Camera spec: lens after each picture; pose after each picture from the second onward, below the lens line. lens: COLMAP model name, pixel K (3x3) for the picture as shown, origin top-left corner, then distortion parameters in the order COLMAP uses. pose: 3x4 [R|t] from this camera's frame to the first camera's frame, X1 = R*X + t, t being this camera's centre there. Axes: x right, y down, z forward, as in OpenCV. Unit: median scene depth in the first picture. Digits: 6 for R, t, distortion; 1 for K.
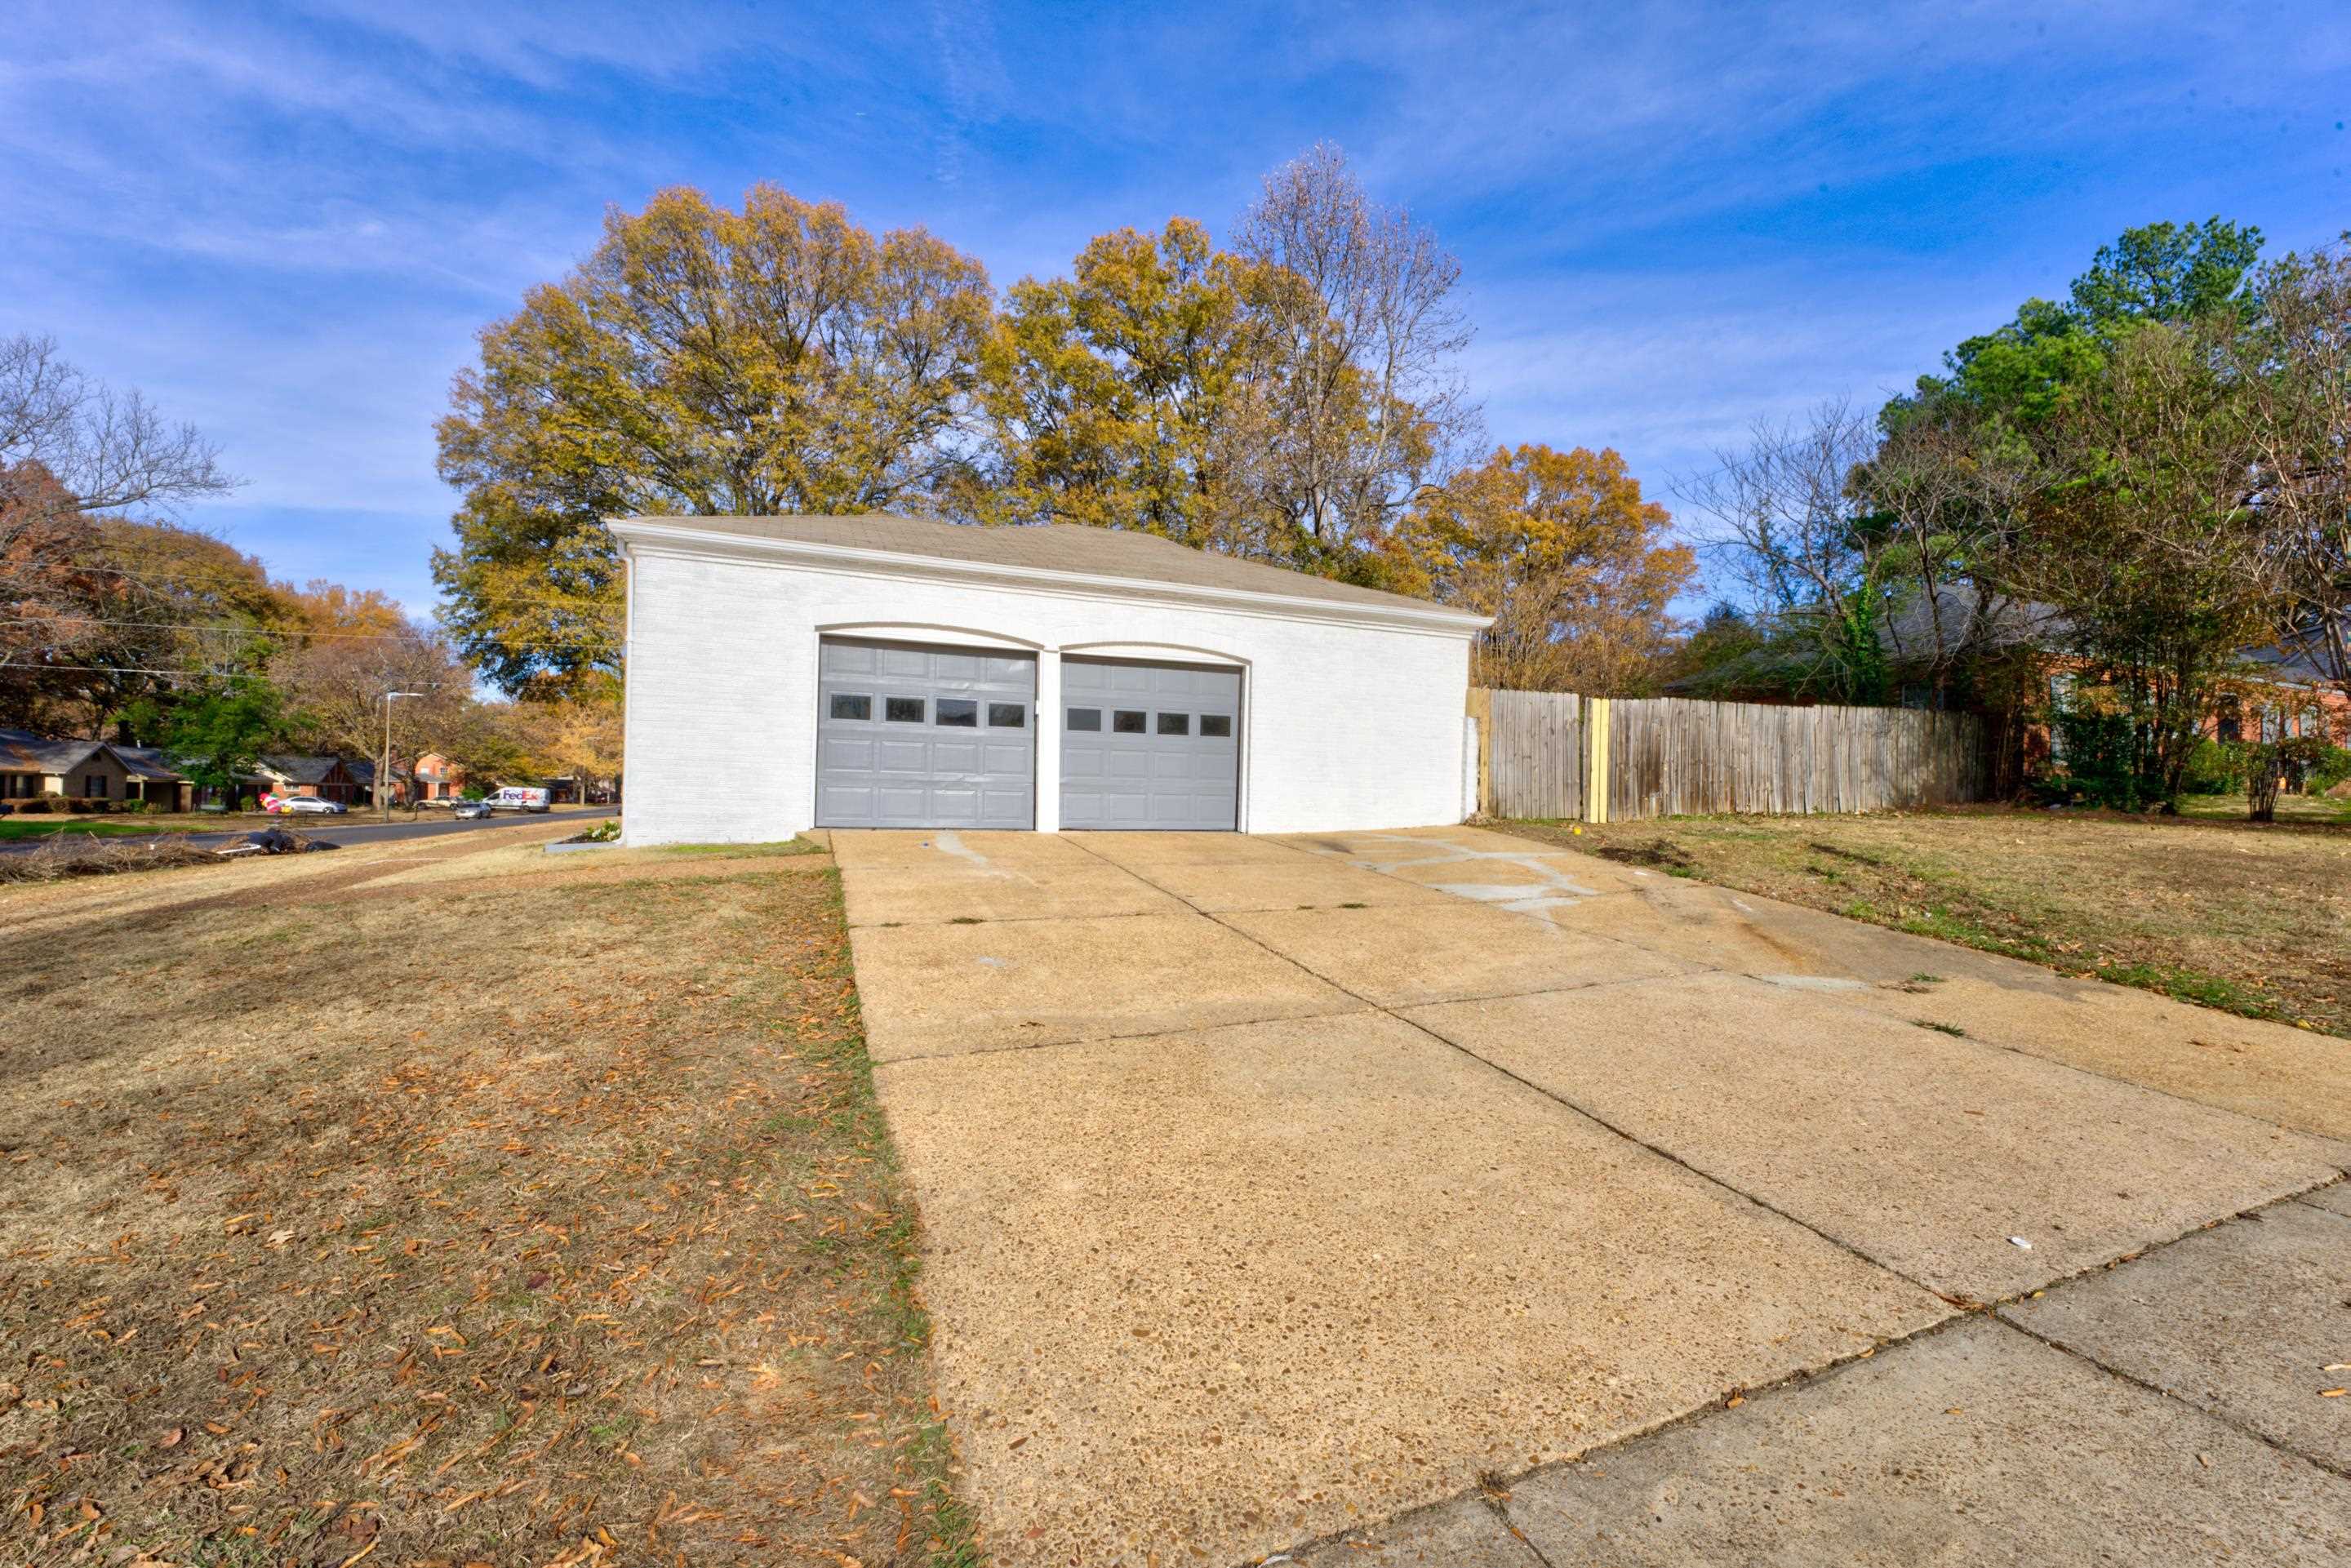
lens RADIAL K [[959.9, 0, 1166.3], [0, 959.9, 800.9], [0, 0, 1]] dist [-0.024346, 0.001419]
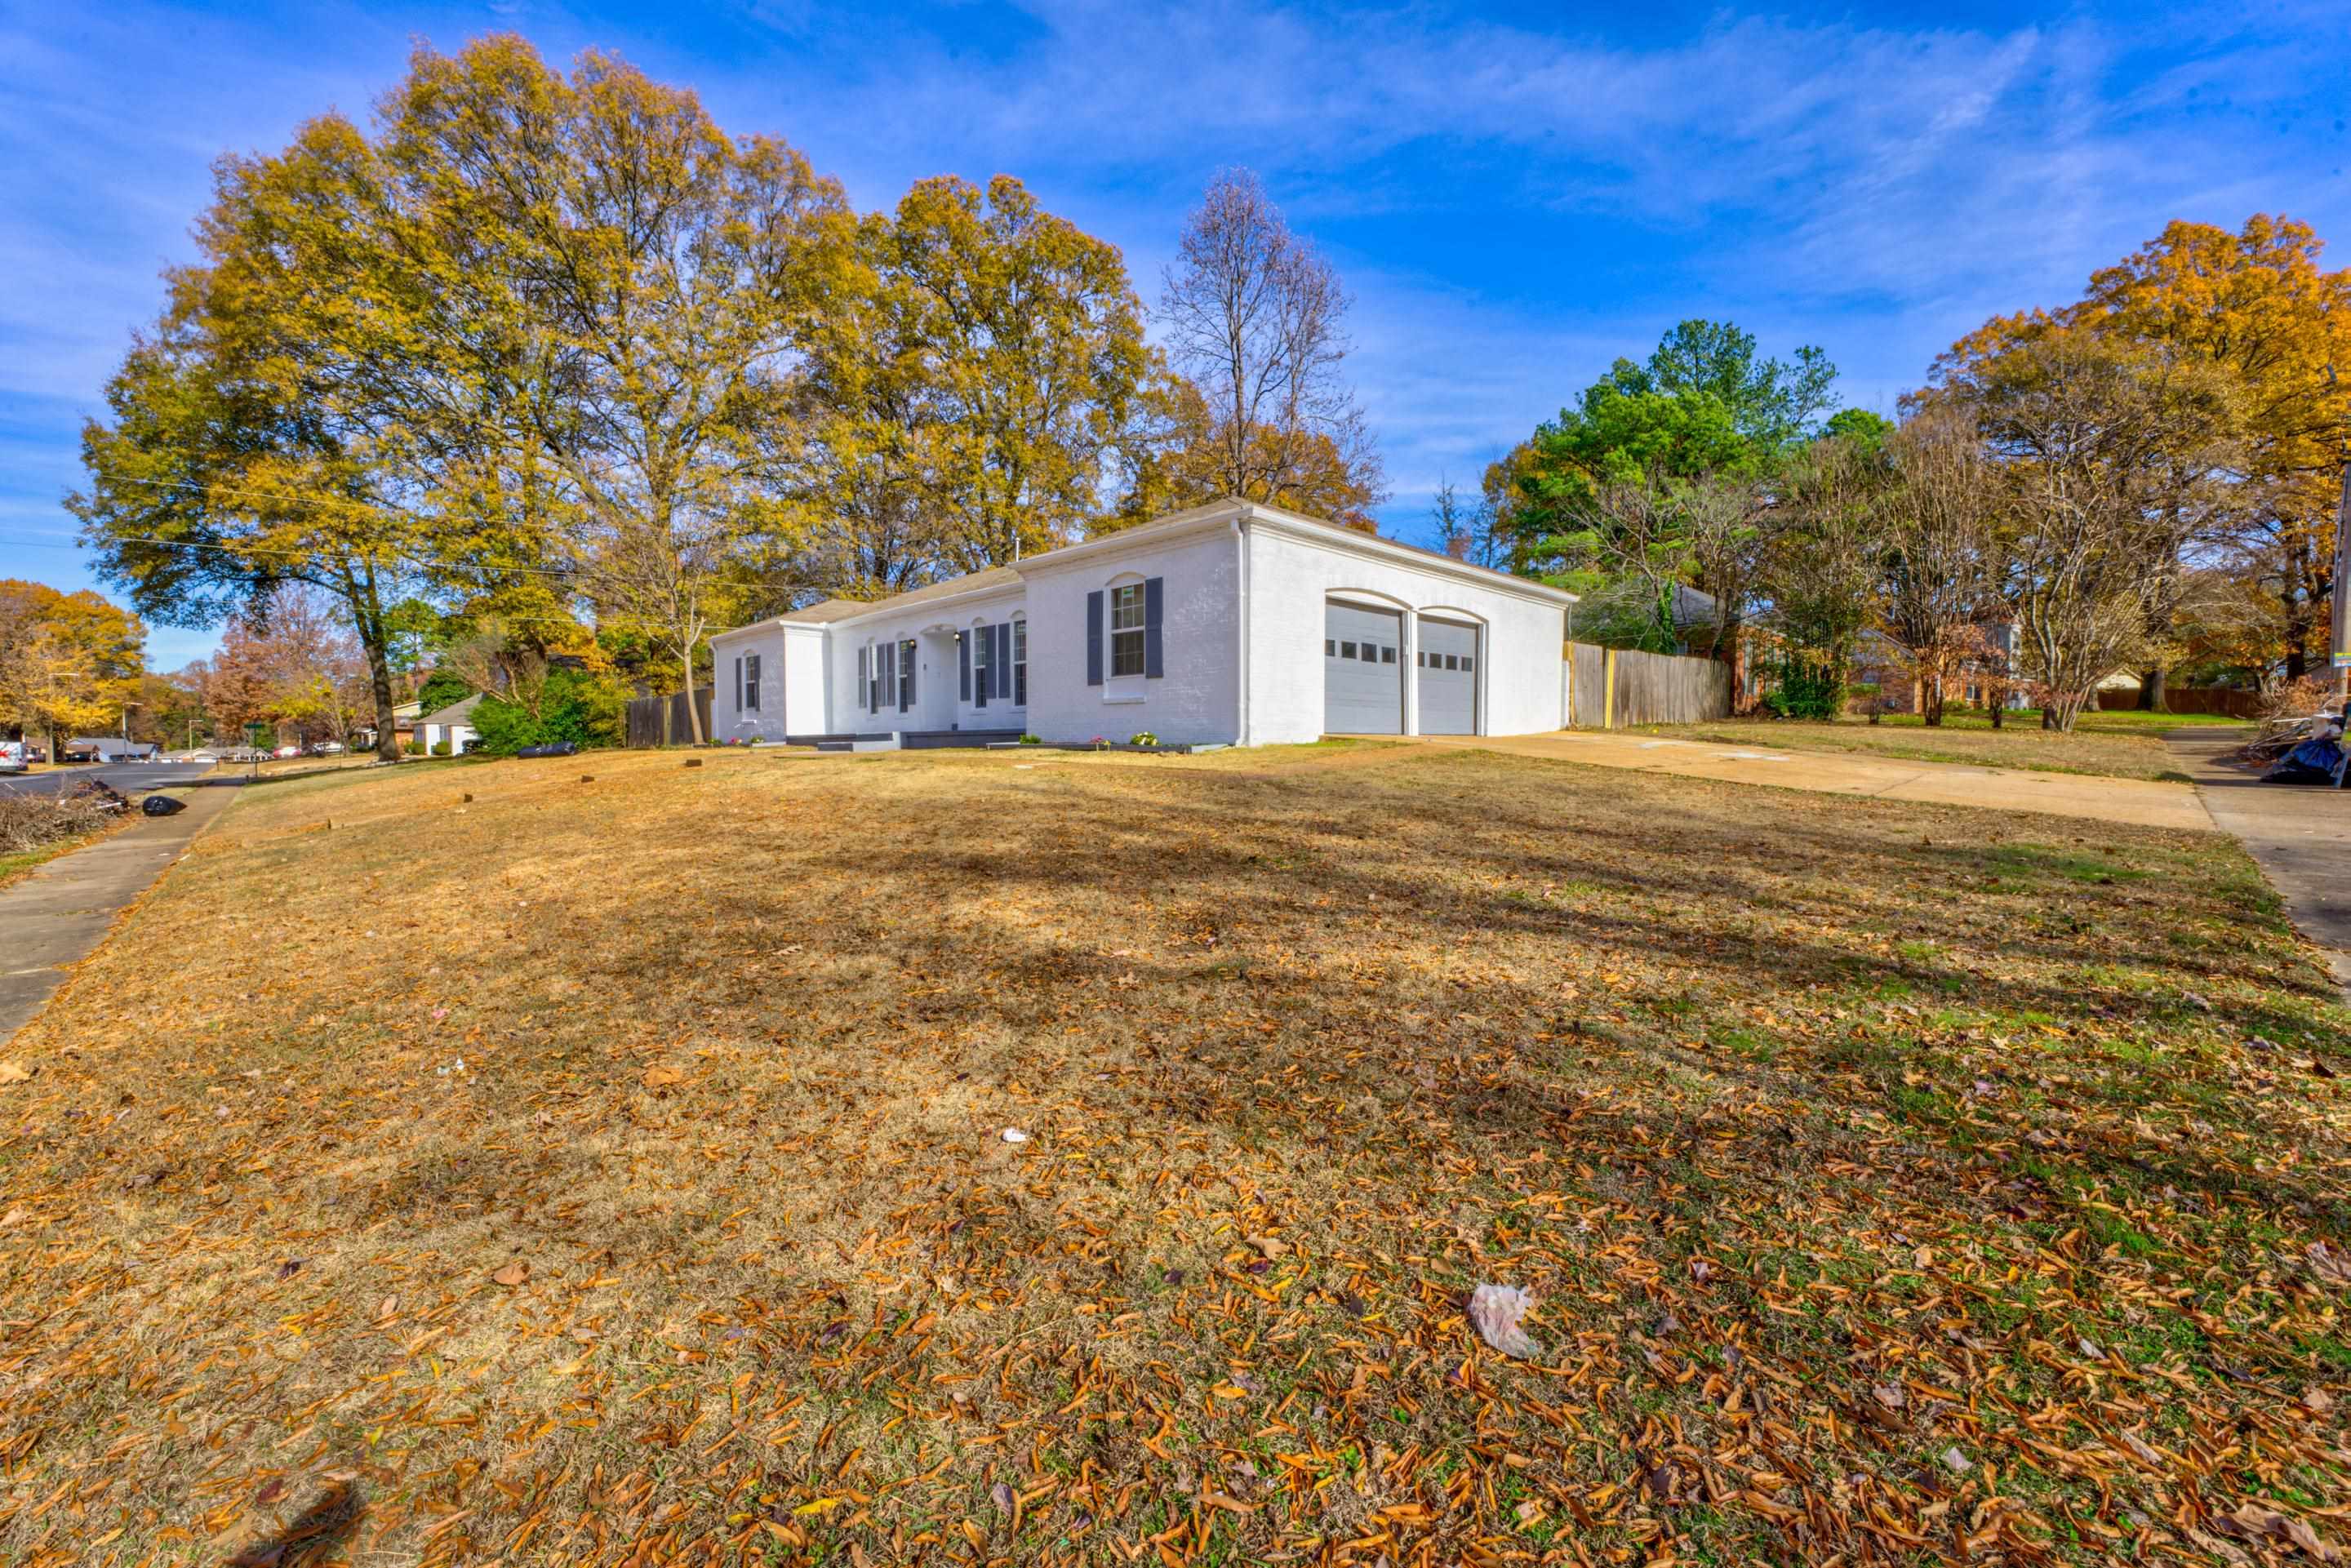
lens RADIAL K [[959.9, 0, 1135.7], [0, 959.9, 781.0], [0, 0, 1]] dist [-0.024346, 0.001419]
pose [[0.925982, -0.033061, 0.376118, -0.309576], [0.017141, 0.998813, 0.045595, 0.007302], [-0.377179, -0.035773, 0.925449, -0.050382]]
